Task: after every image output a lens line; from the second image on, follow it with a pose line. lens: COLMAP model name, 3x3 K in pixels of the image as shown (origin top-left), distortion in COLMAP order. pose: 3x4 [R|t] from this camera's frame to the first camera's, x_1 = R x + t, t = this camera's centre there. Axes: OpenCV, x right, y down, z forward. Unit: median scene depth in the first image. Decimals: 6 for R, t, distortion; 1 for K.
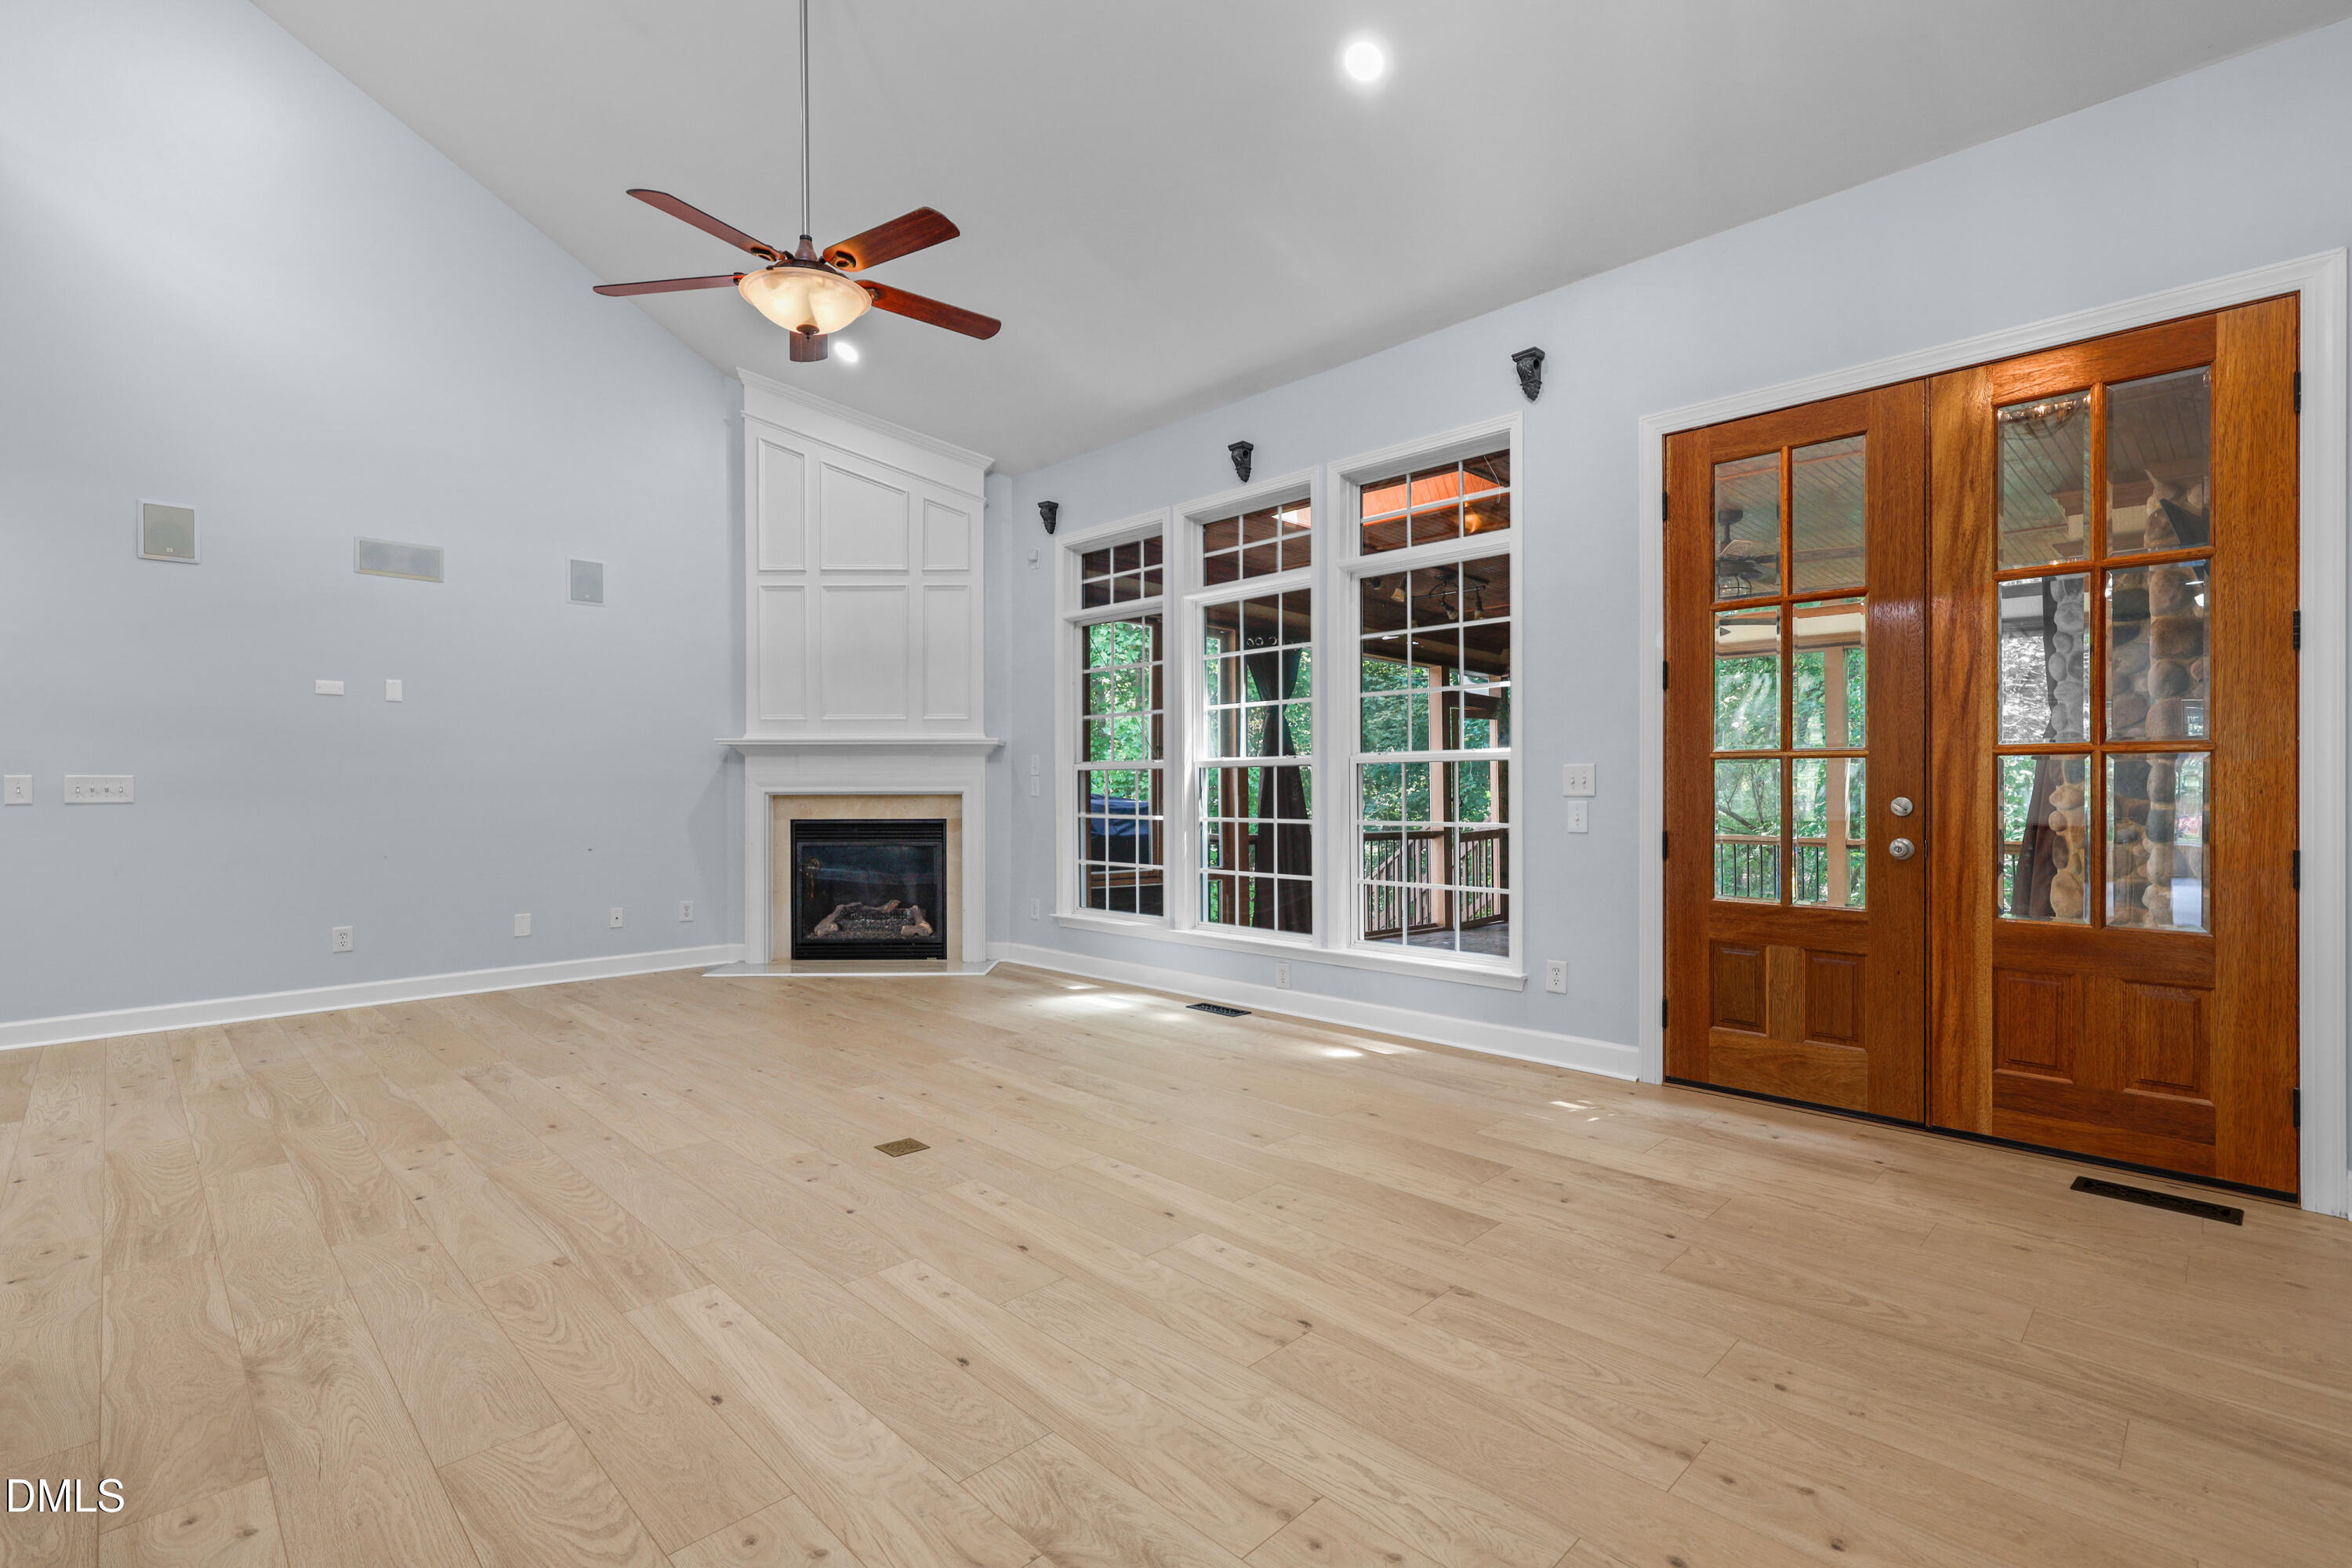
lens RADIAL K [[1068.8, 0, 1180.5], [0, 1068.8, 784.2], [0, 0, 1]] dist [0.000030, 0.000908]
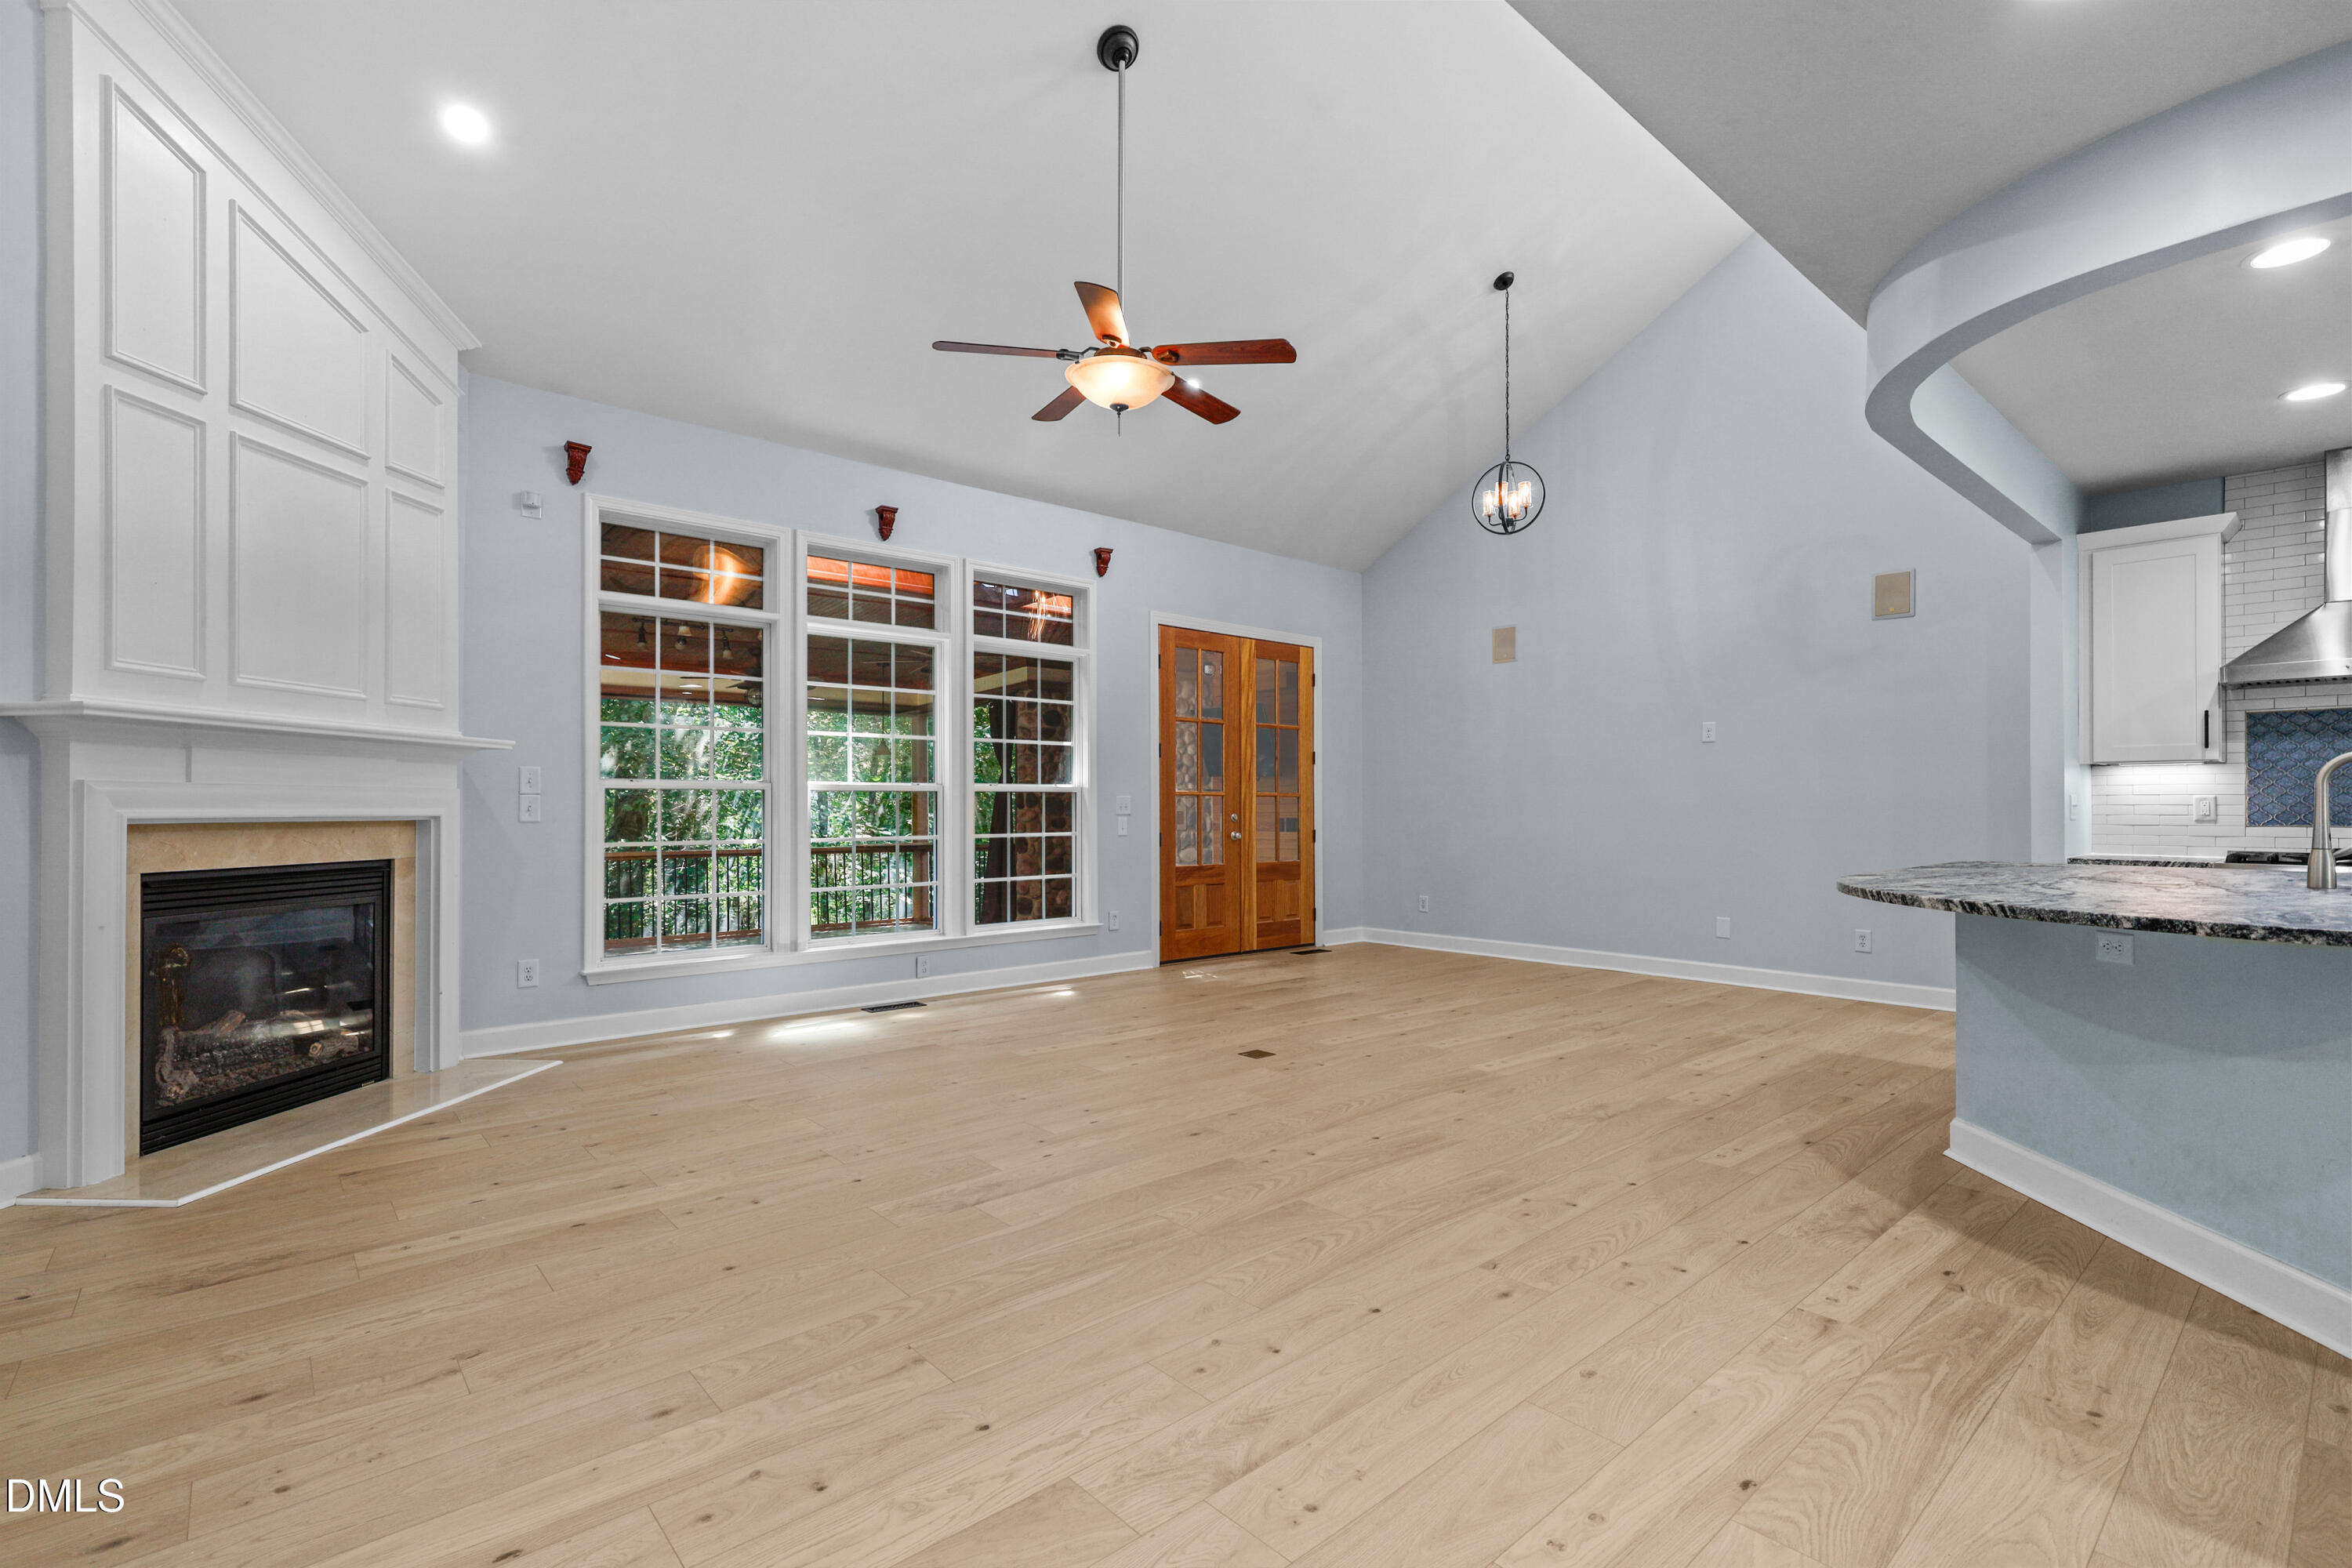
lens RADIAL K [[1068.8, 0, 1181.6], [0, 1068.8, 804.4], [0, 0, 1]] dist [0.000030, 0.000908]
pose [[0.065192, 0.006708, 0.997850, -1.459206], [-0.001259, 0.999977, -0.006640, 0.006198], [-0.997872, -0.000823, 0.065199, 0.849445]]
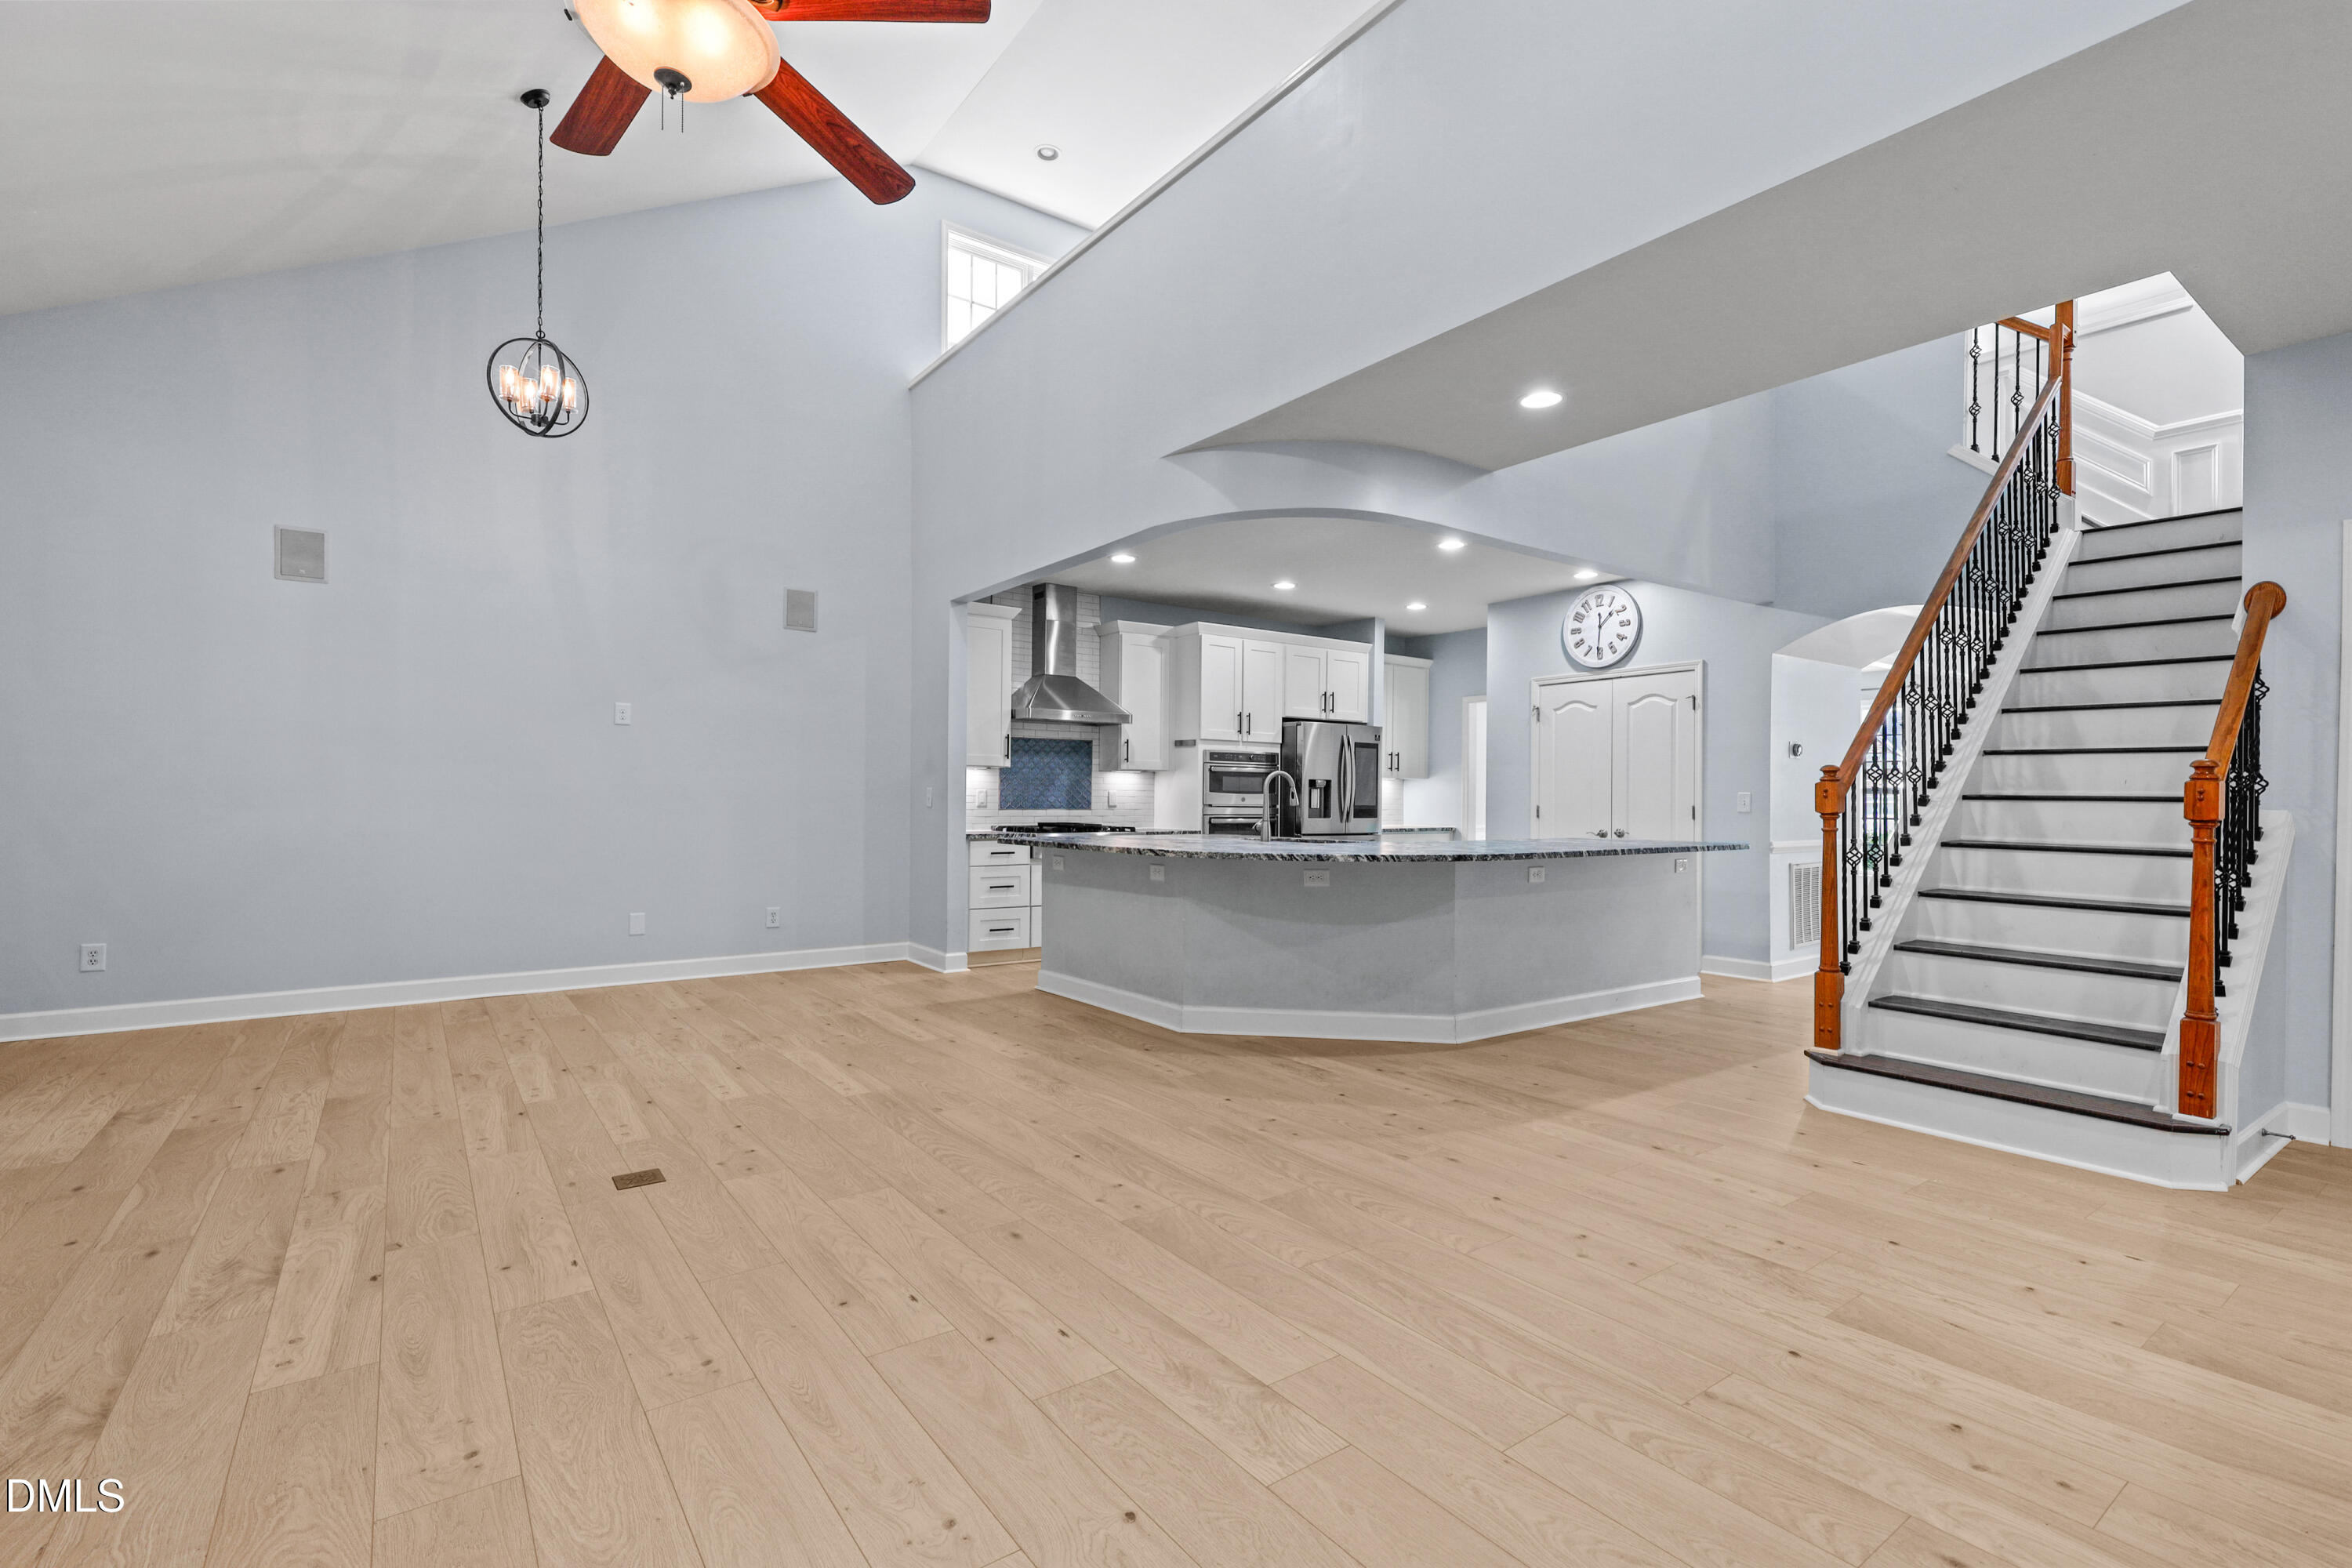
lens RADIAL K [[1068.8, 0, 1189.4], [0, 1068.8, 805.3], [0, 0, 1]] dist [0.000030, 0.000908]
pose [[-0.988931, -0.002458, 0.148356, -0.741545], [-0.001801, 0.999988, 0.004561, 0.003981], [-0.148365, 0.004244, -0.988924, 1.567414]]
